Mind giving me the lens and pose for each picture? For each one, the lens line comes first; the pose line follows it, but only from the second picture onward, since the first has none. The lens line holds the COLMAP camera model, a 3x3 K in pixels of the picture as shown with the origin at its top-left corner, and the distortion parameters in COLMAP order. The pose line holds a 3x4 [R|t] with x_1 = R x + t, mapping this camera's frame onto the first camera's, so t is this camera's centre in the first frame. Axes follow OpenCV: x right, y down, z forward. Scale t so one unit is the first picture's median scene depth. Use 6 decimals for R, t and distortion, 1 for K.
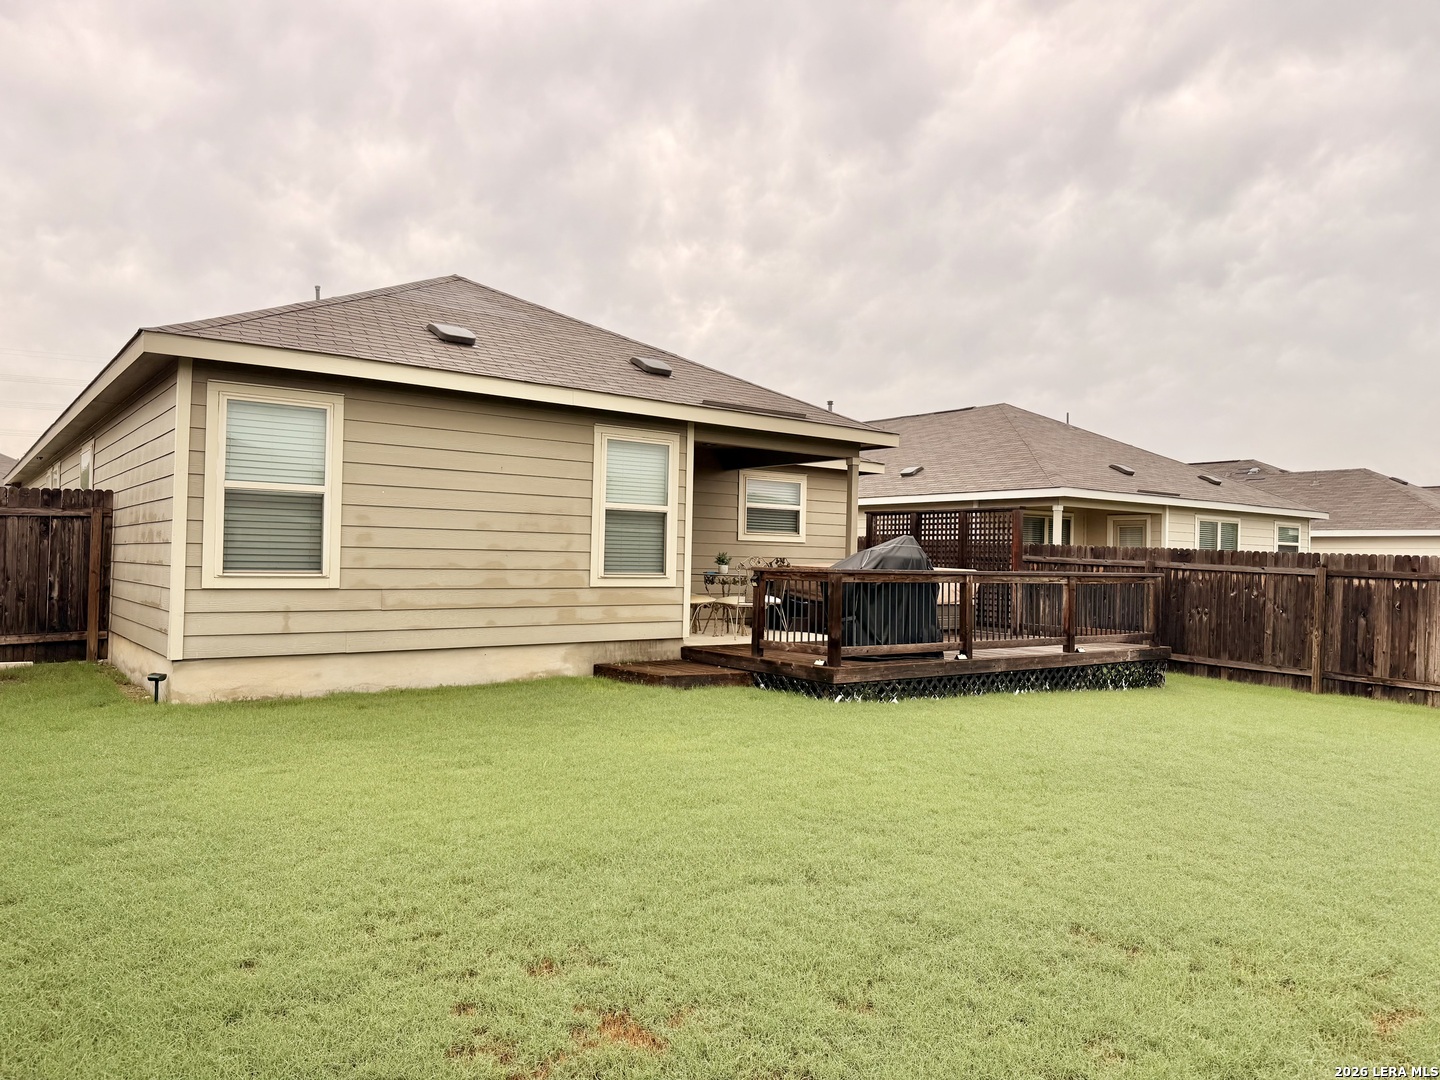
lens RADIAL K [[992.1, 0, 720.0], [0, 992.1, 540.0], [0, 0, 1]] dist [0.133074, -0.156896]
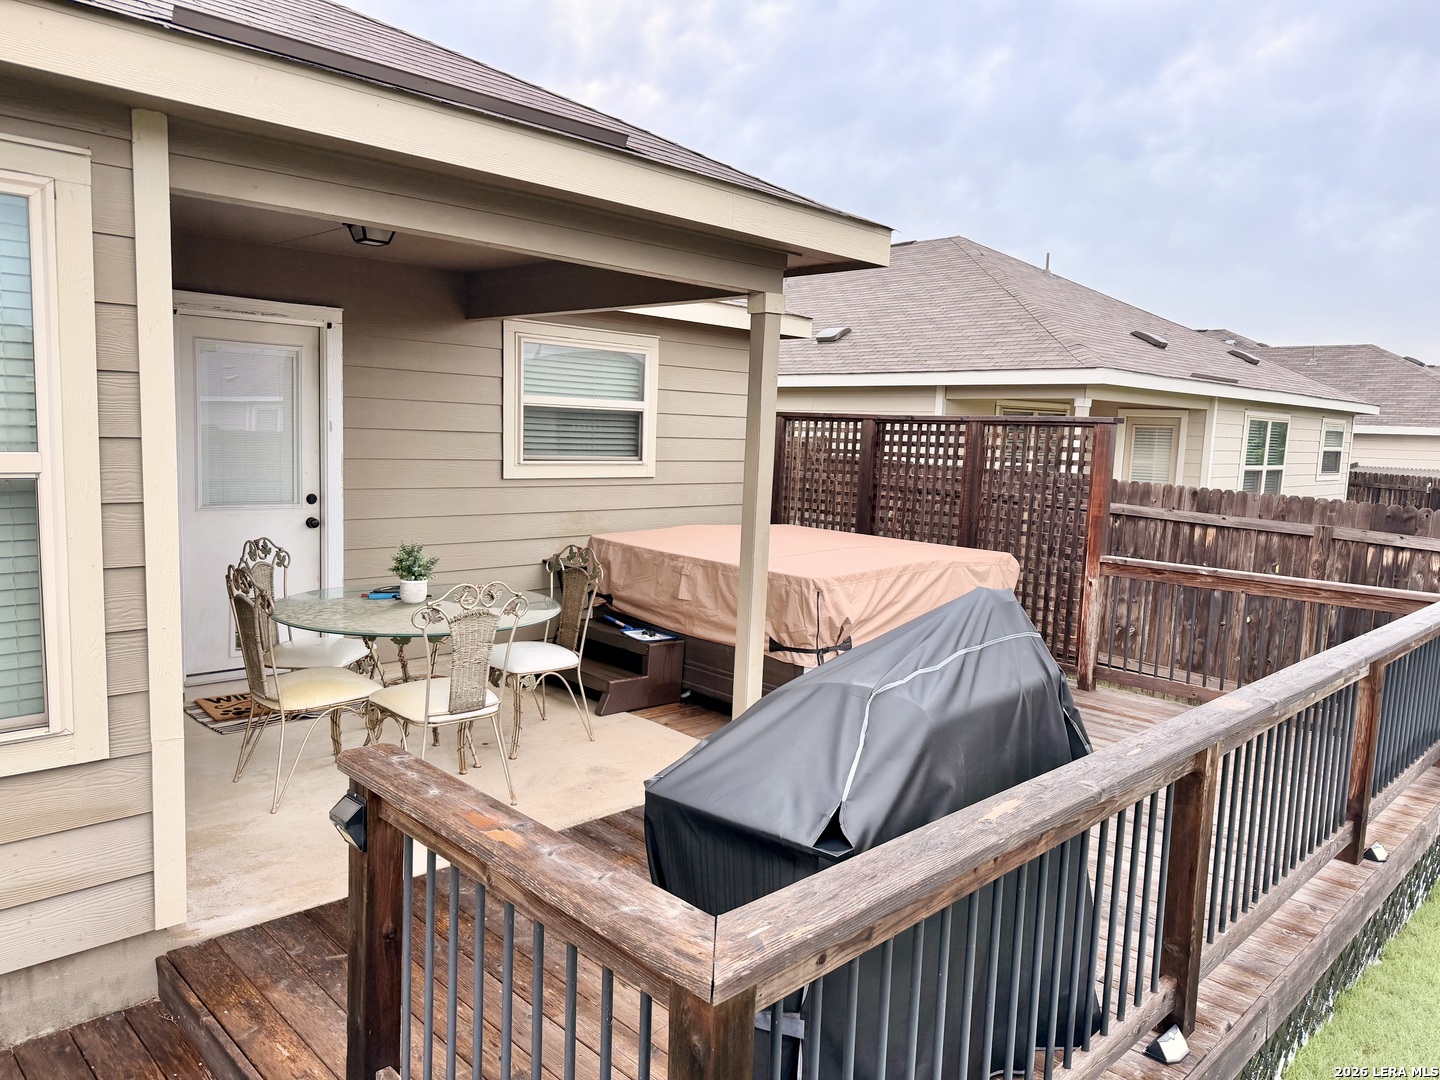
lens RADIAL K [[992.1, 0, 720.0], [0, 992.1, 540.0], [0, 0, 1]] dist [0.133074, -0.156896]
pose [[0.992244, 0.003542, 0.124256, 0.061272], [-0.020757, 0.990281, 0.137527, -0.037463], [-0.122561, -0.139039, 0.982673, 0.546047]]
